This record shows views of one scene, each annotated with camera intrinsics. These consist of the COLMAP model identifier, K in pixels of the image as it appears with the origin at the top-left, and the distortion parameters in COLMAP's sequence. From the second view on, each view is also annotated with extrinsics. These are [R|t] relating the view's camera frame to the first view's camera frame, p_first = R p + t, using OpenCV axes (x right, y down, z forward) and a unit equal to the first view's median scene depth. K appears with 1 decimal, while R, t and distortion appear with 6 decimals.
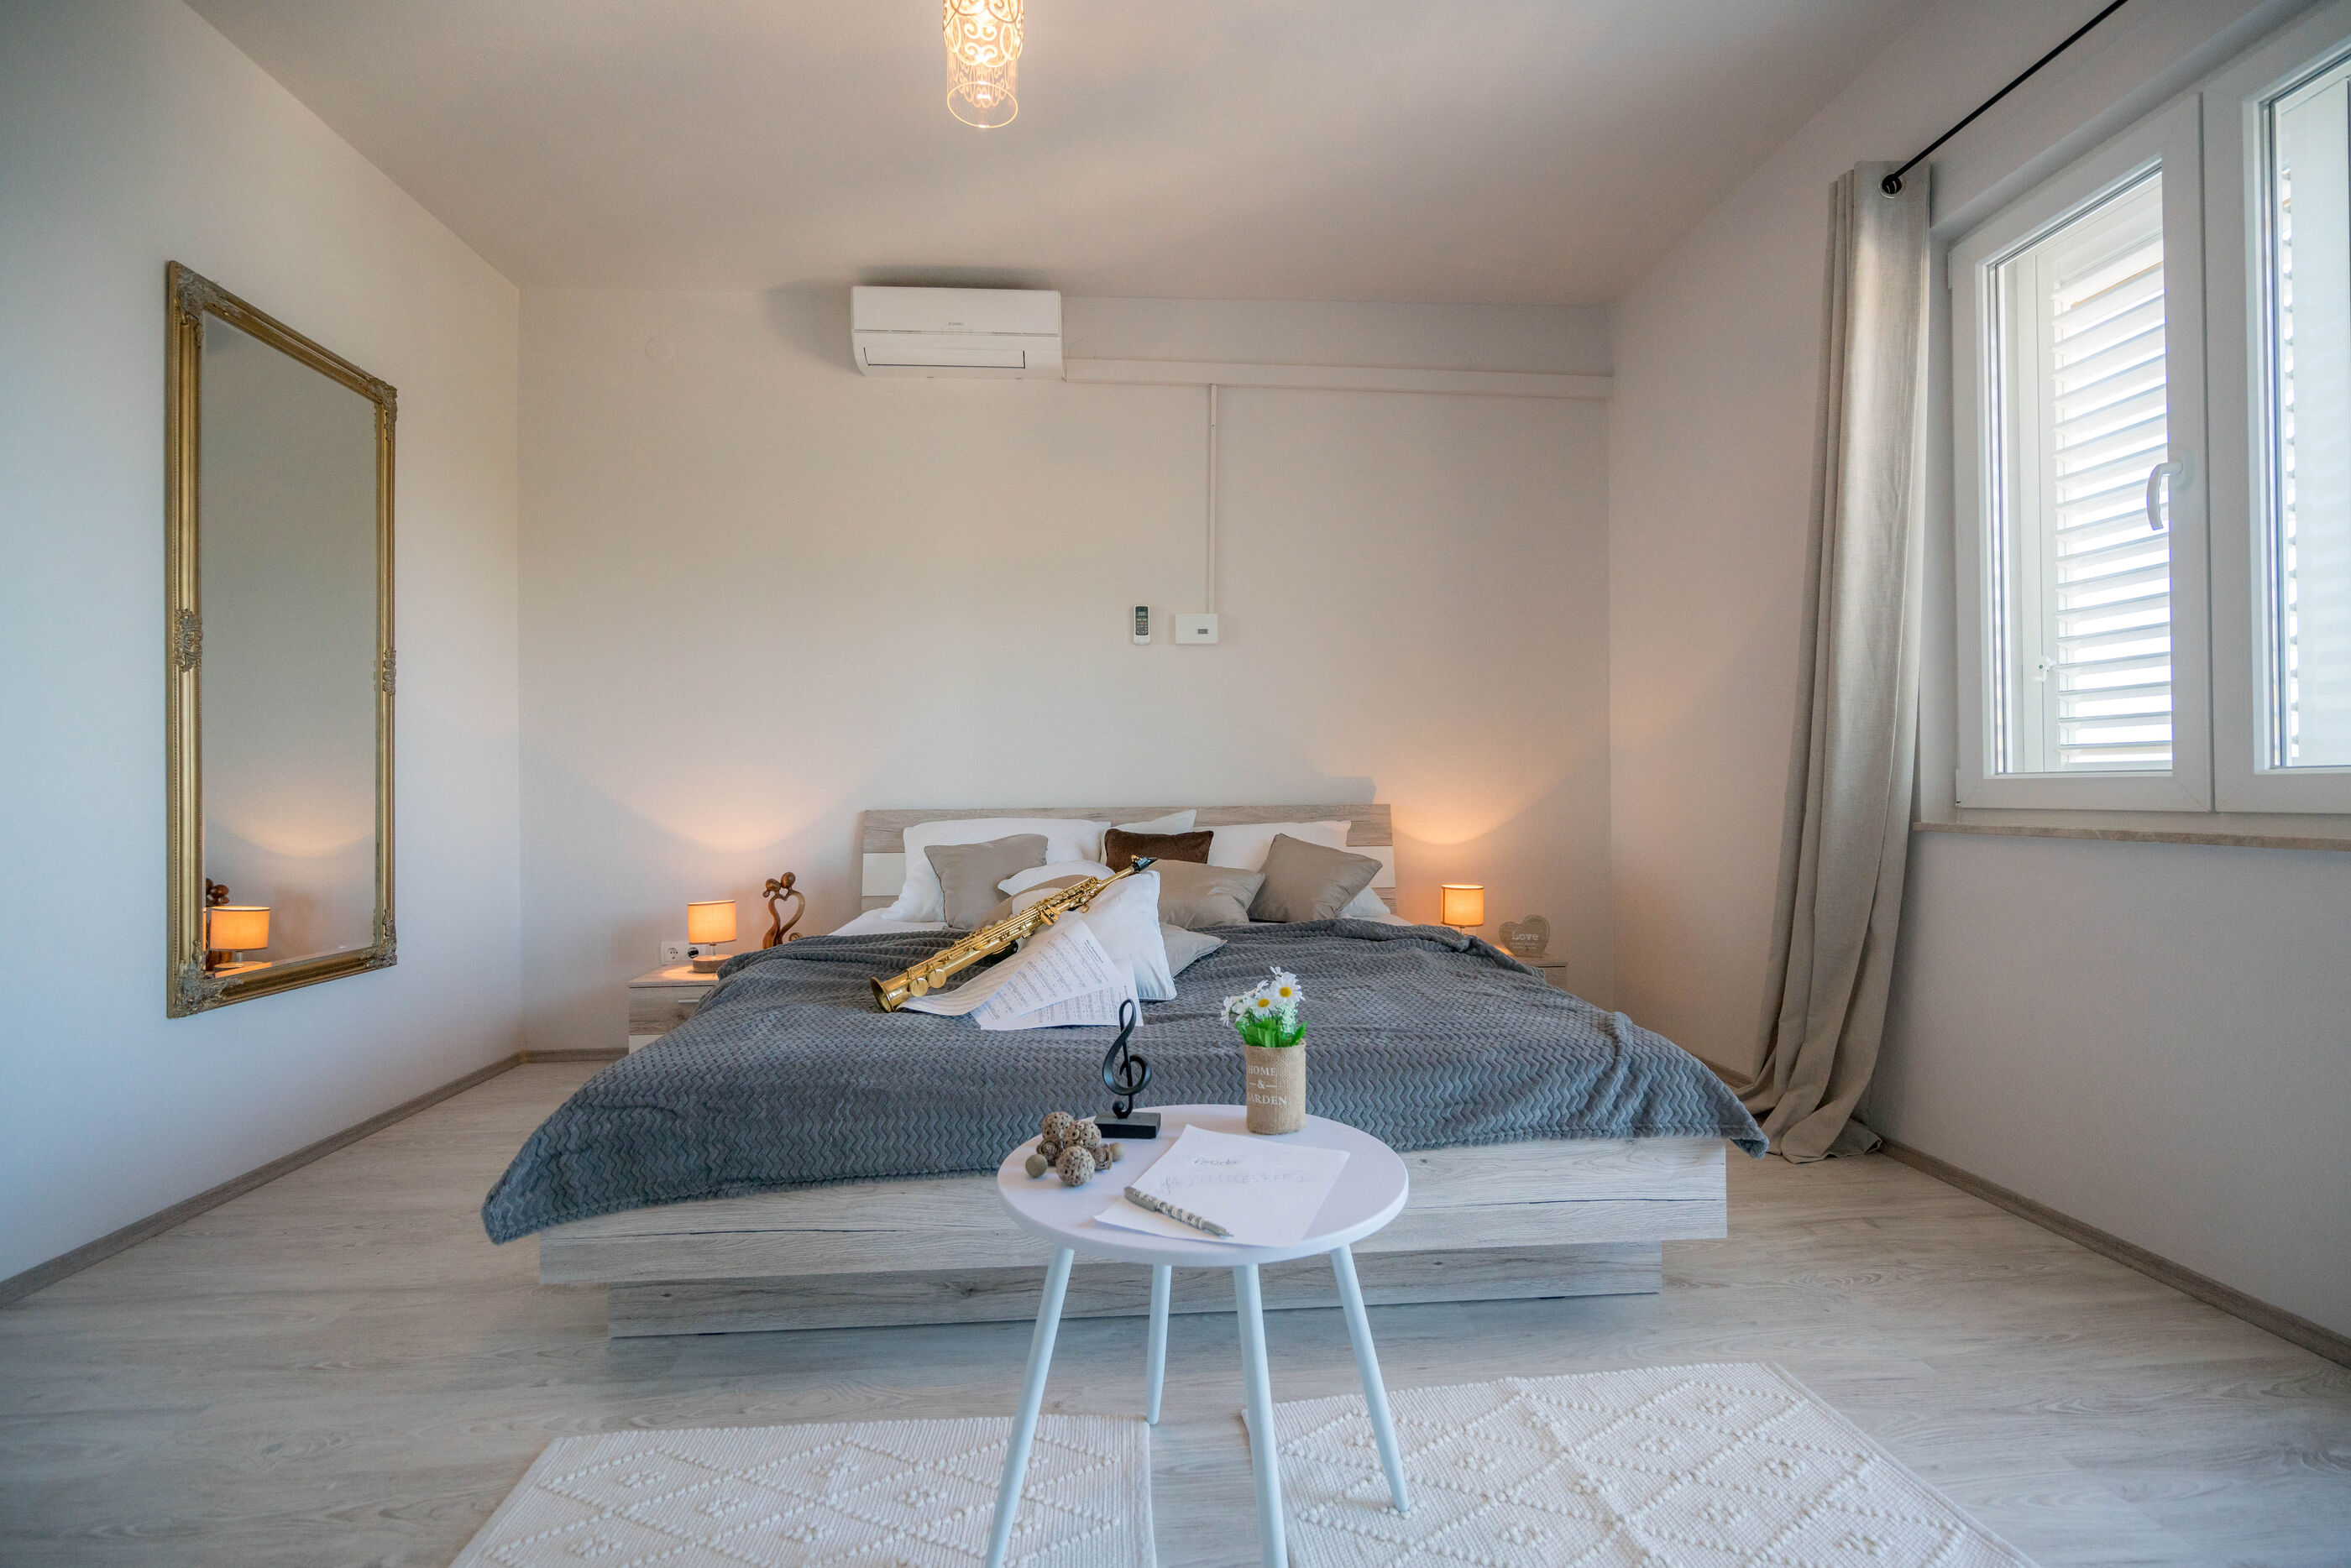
lens RADIAL K [[1071.8, 0, 1167.8], [0, 1071.8, 790.8], [0, 0, 1]] dist [-0.002421, 0.002594]
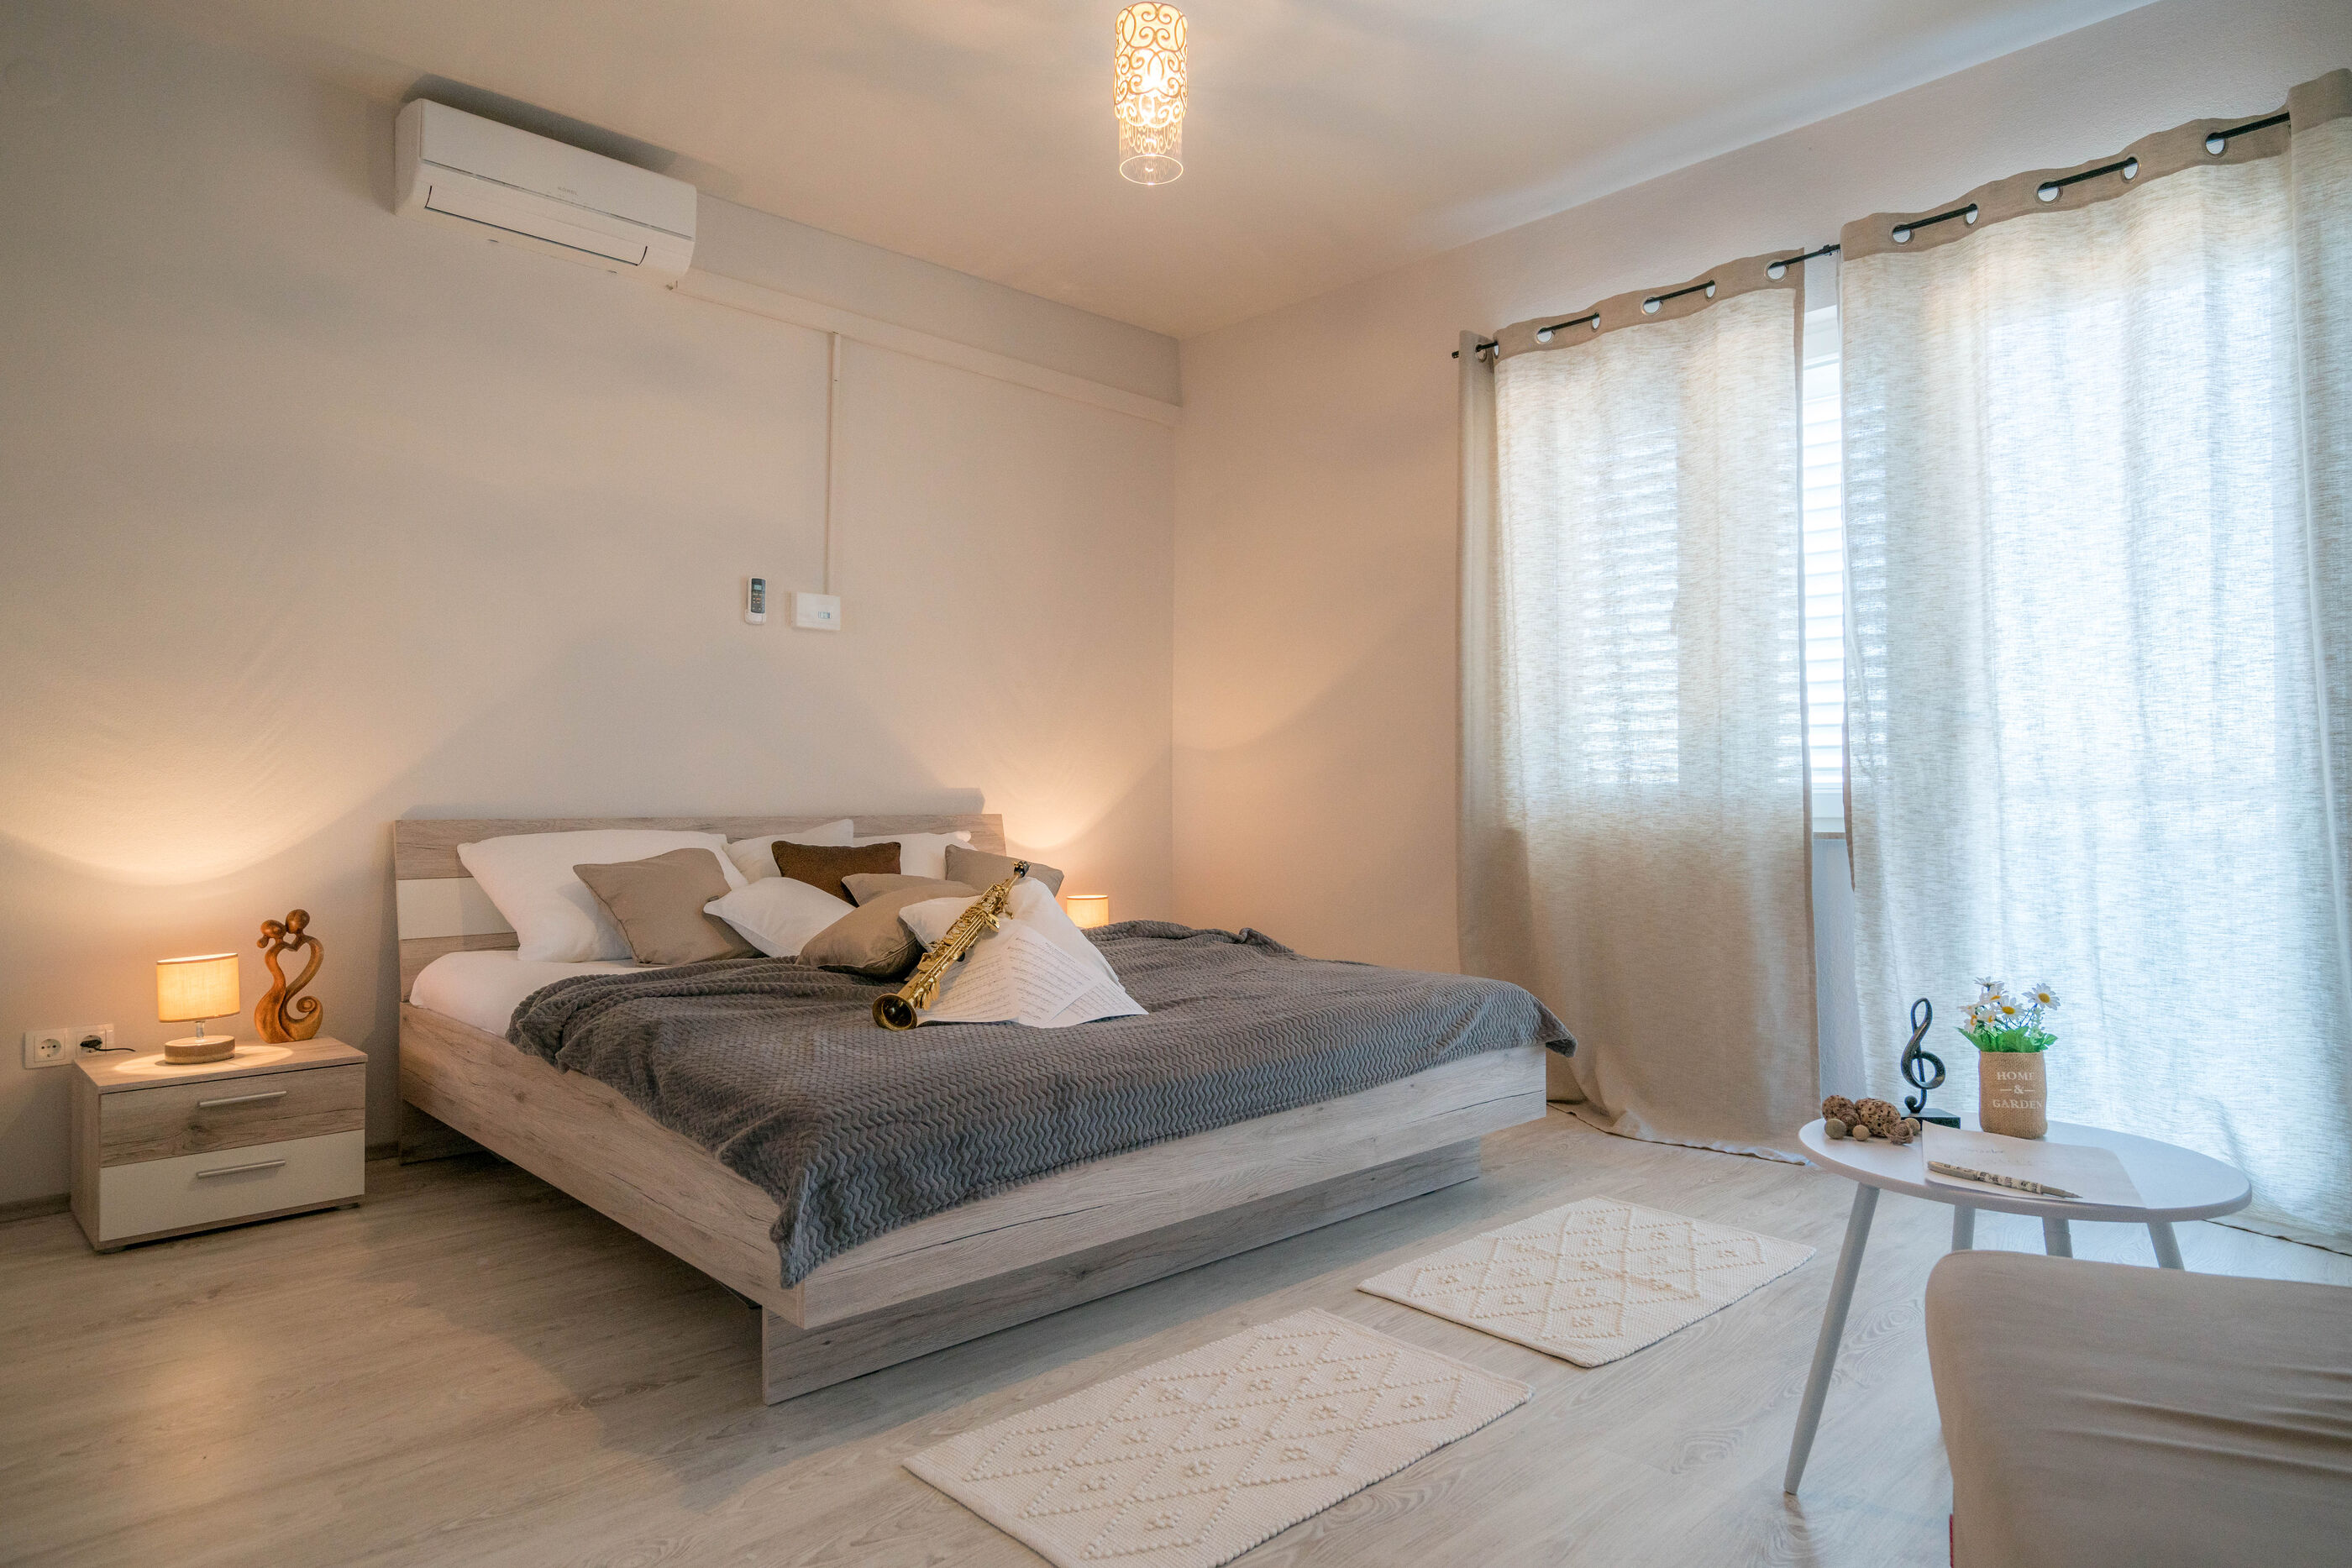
lens RADIAL K [[1393.8, 0, 1168.4], [0, 1393.8, 785.8], [0, 0, 1]] dist [0.004448, 0.002825]
pose [[0.771708, 0.016429, 0.635765, -0.803045], [-0.008199, 0.999840, -0.015885, 0.009689], [-0.635925, 0.007046, 0.771719, -0.086409]]
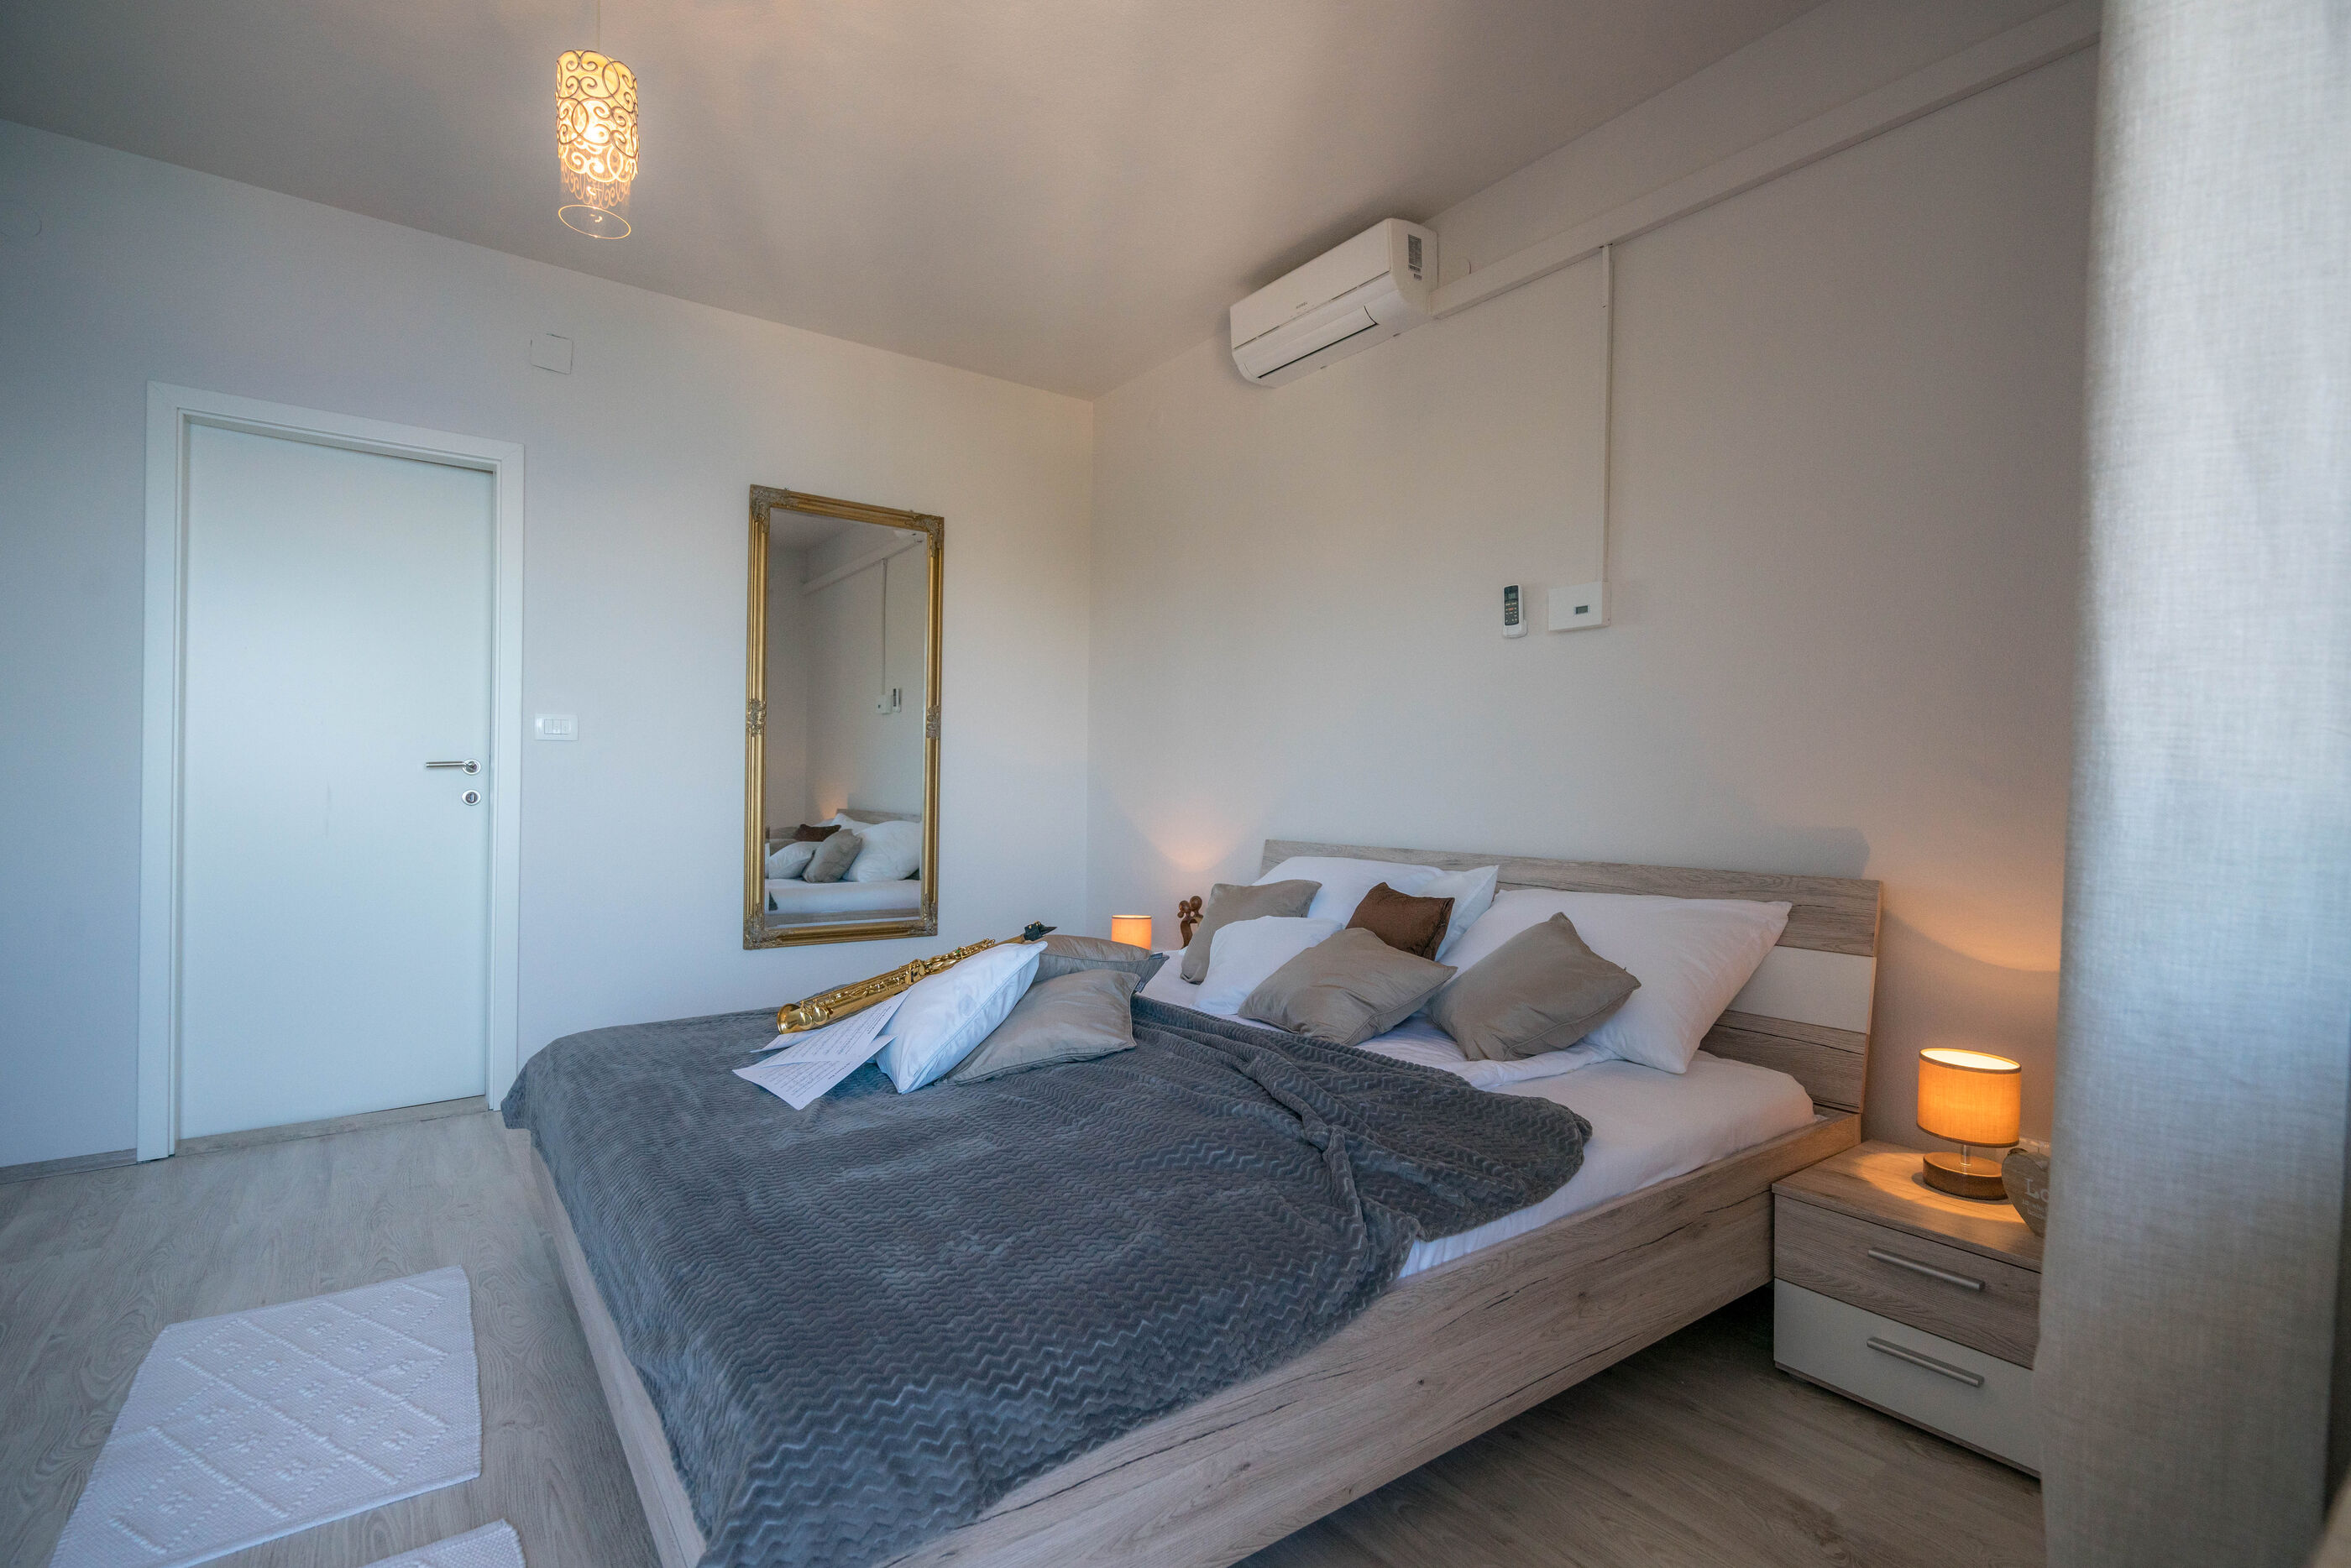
lens RADIAL K [[1071.8, 0, 1183.5], [0, 1071.8, 798.9], [0, 0, 1]] dist [-0.002421, 0.002594]
pose [[0.538849, 0.022746, -0.842095, 0.824736], [-0.014592, 0.999737, 0.017667, -0.058581], [0.842276, 0.002768, 0.539040, 0.699689]]
